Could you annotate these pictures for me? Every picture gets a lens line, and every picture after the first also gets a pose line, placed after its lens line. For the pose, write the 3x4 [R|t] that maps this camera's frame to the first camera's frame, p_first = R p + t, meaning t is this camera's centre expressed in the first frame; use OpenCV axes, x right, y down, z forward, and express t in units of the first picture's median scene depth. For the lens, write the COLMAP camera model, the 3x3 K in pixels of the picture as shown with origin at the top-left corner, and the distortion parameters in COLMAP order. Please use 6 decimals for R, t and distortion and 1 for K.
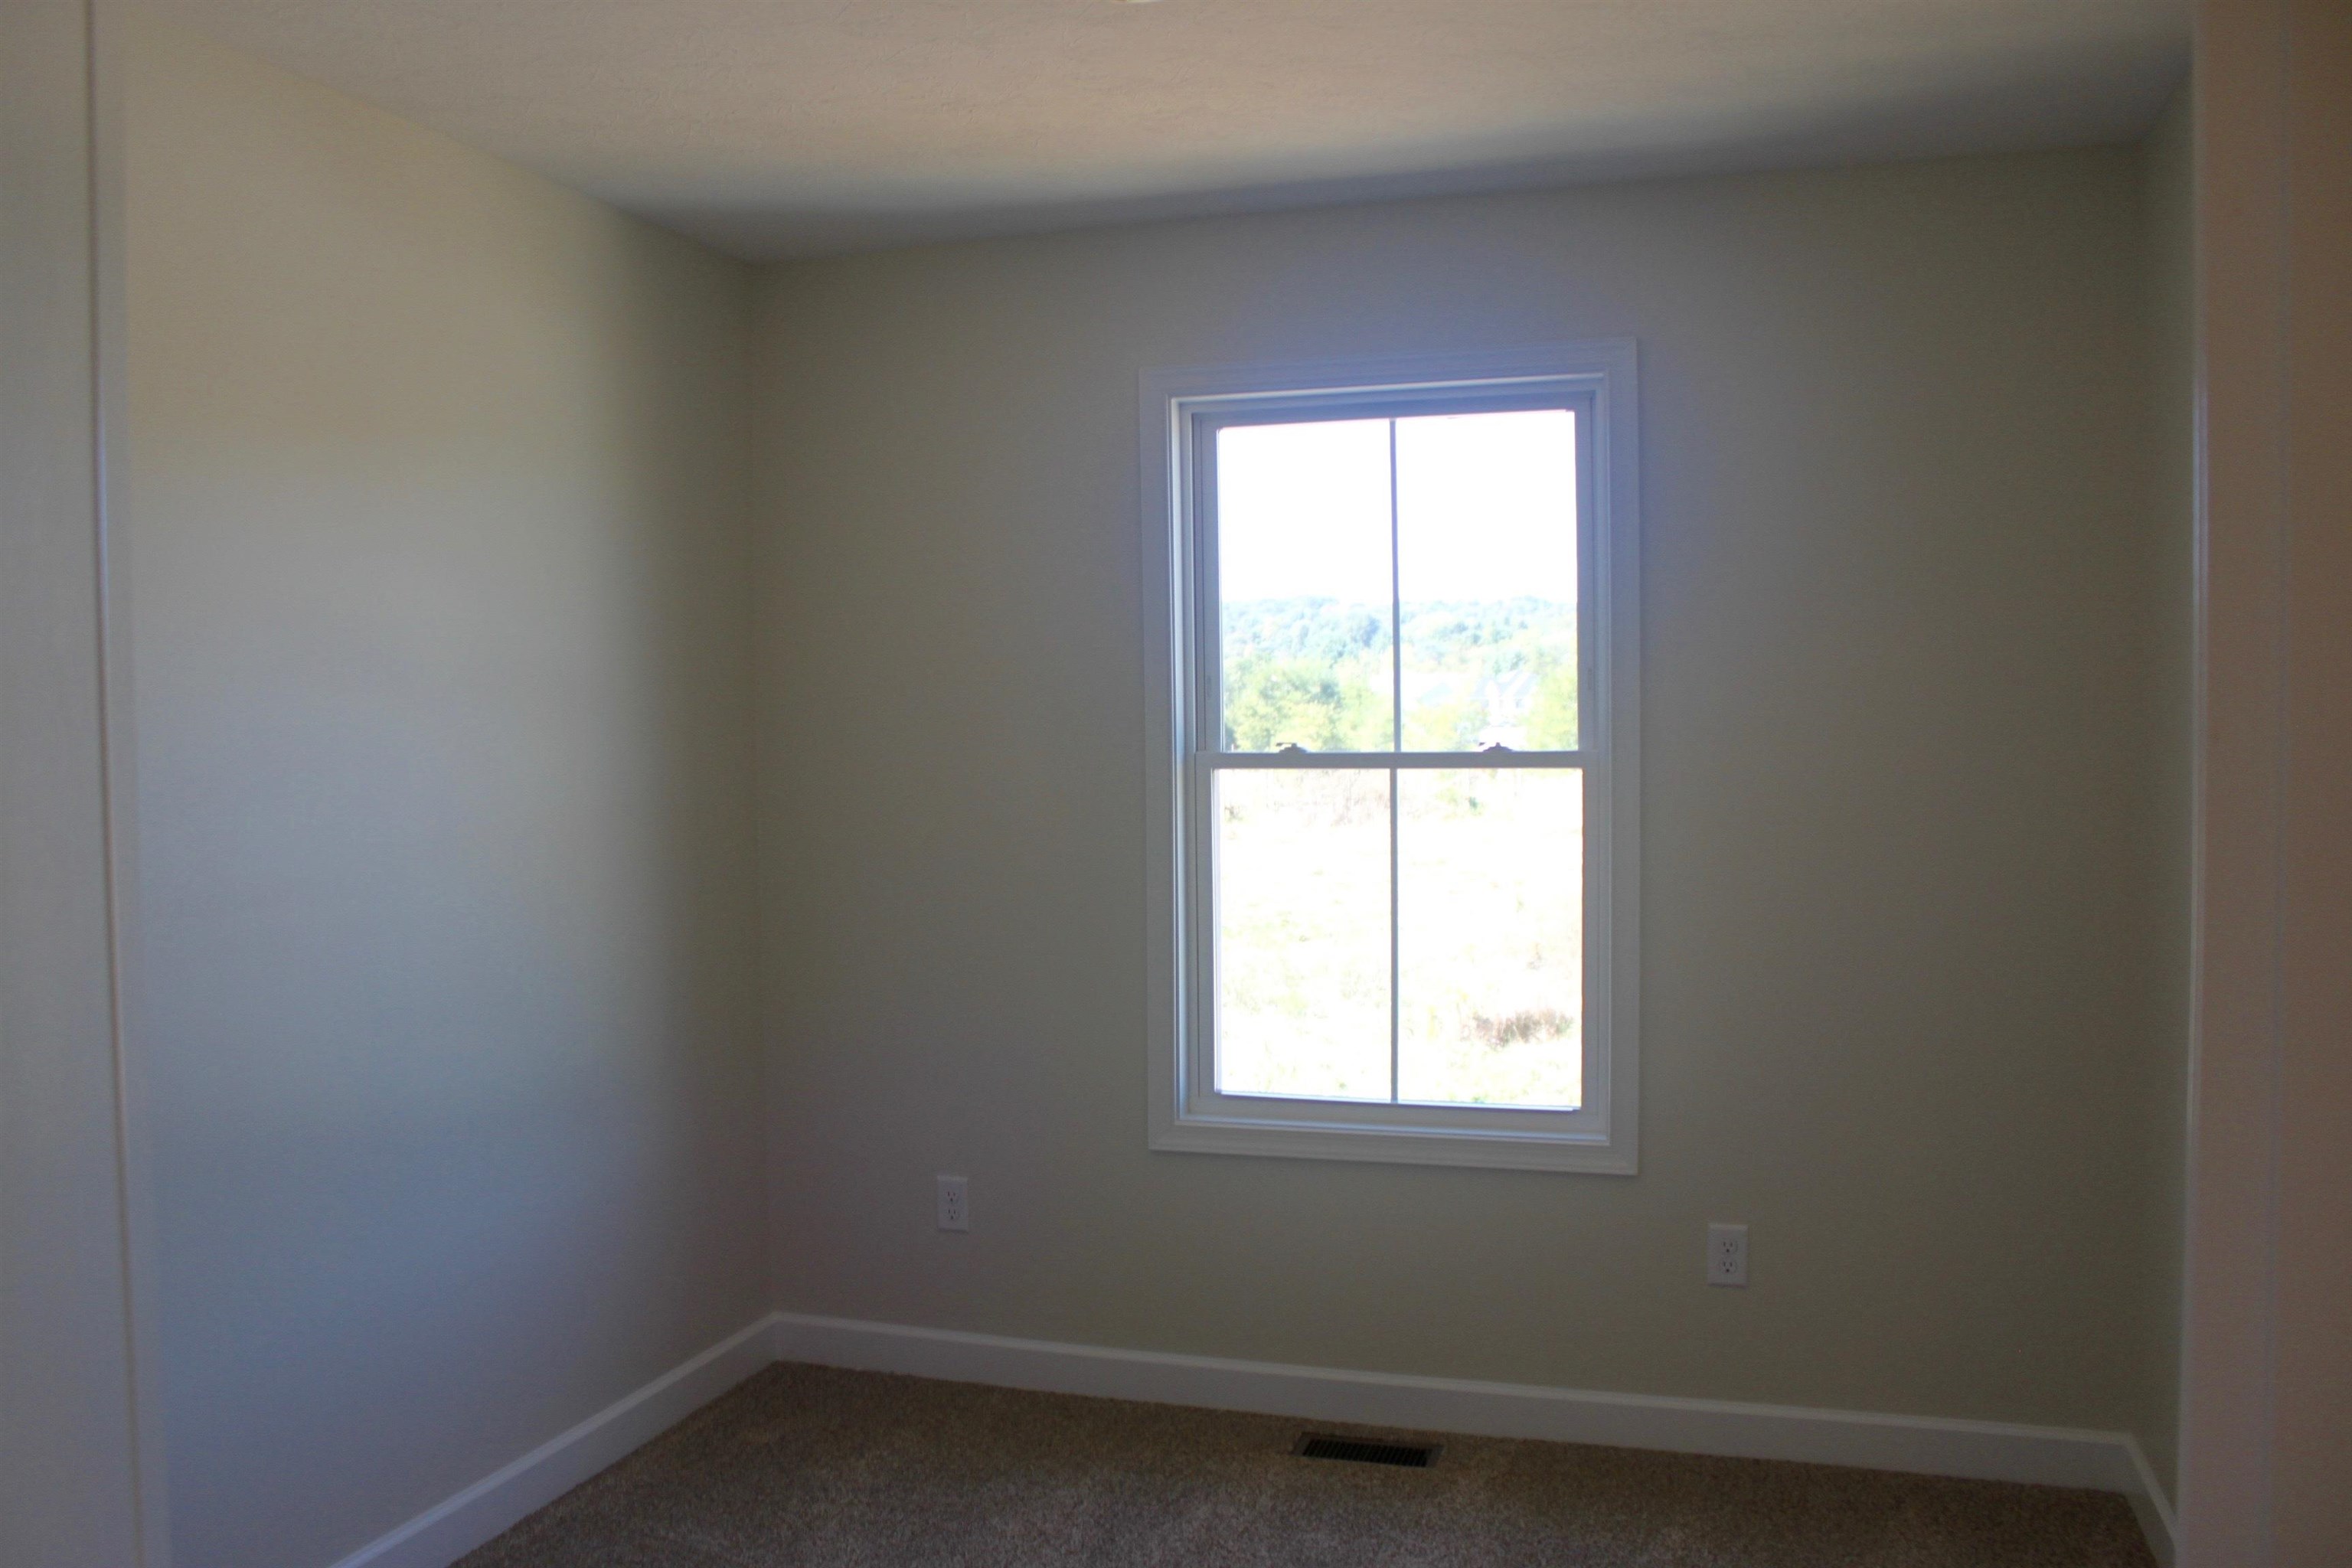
lens RADIAL K [[1922.6, 0, 1165.9], [0, 1922.6, 778.1], [0, 0, 1]] dist [-0.160416, 0.112729]
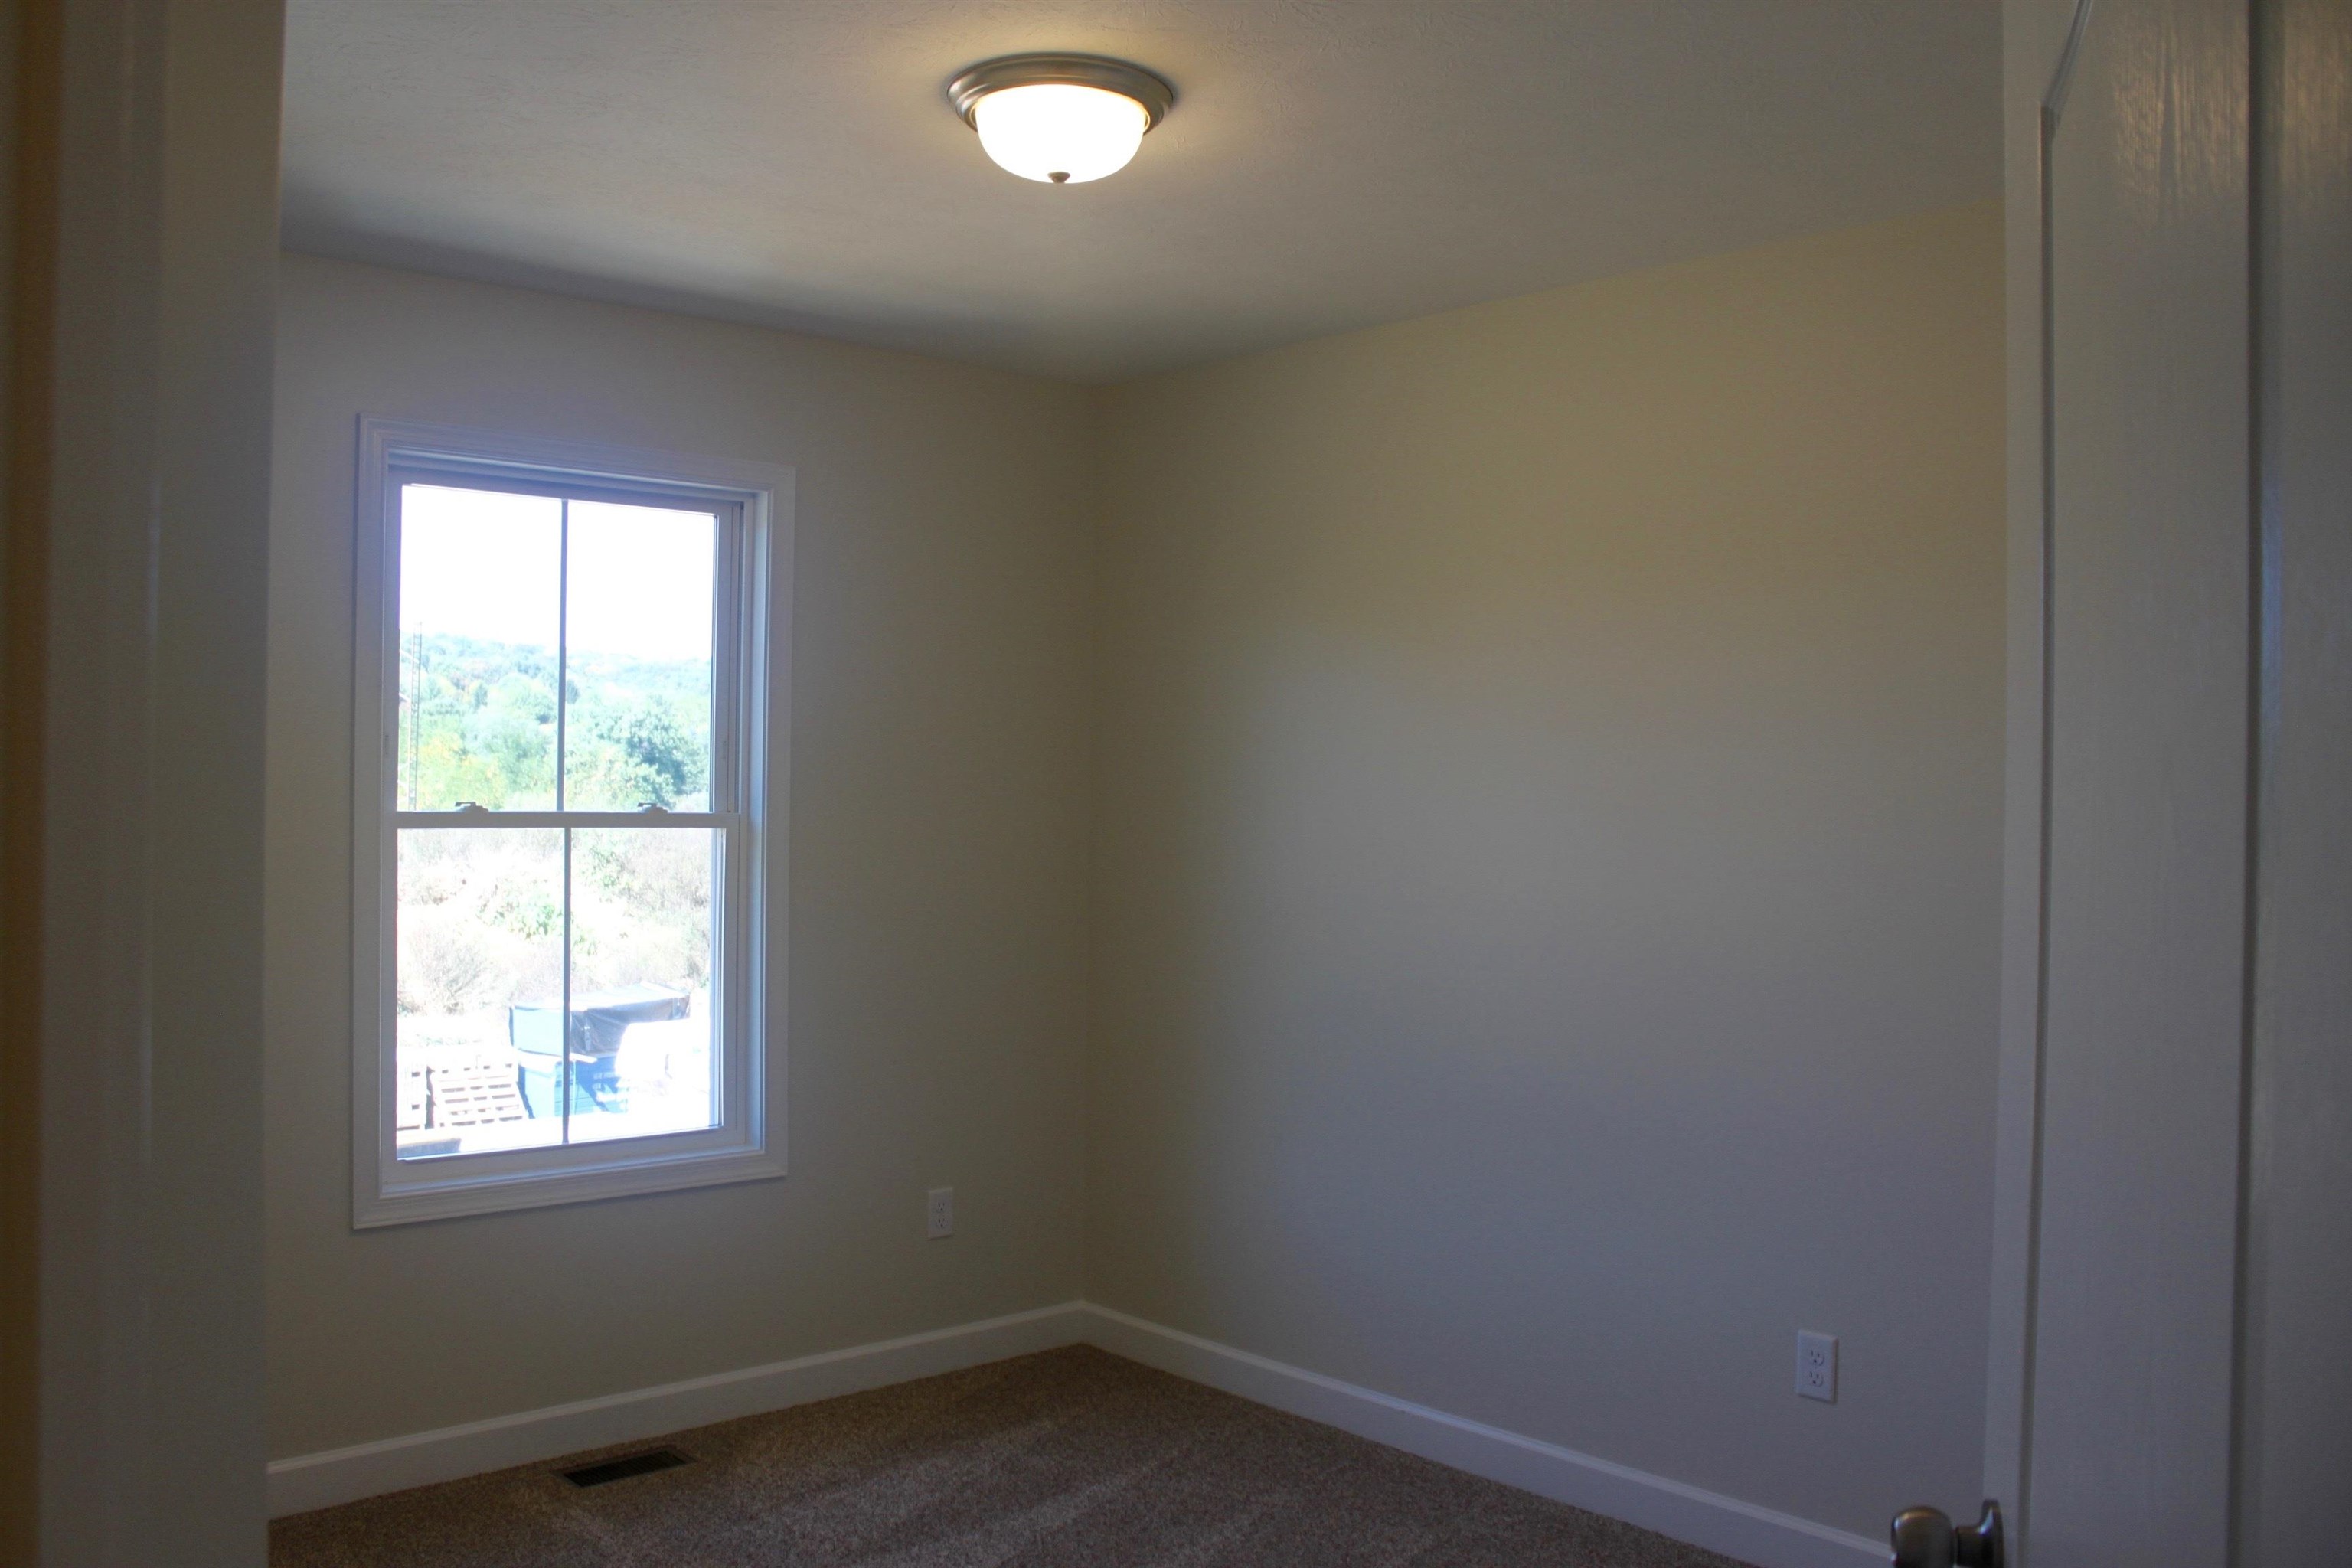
lens RADIAL K [[1922.6, 0, 1171.2], [0, 1922.6, 777.7], [0, 0, 1]] dist [-0.160416, 0.112729]
pose [[0.508964, 0.019174, 0.860575, -0.613835], [0.005477, 0.999660, -0.025512, -0.004189], [-0.860771, 0.017698, 0.508685, 0.179083]]
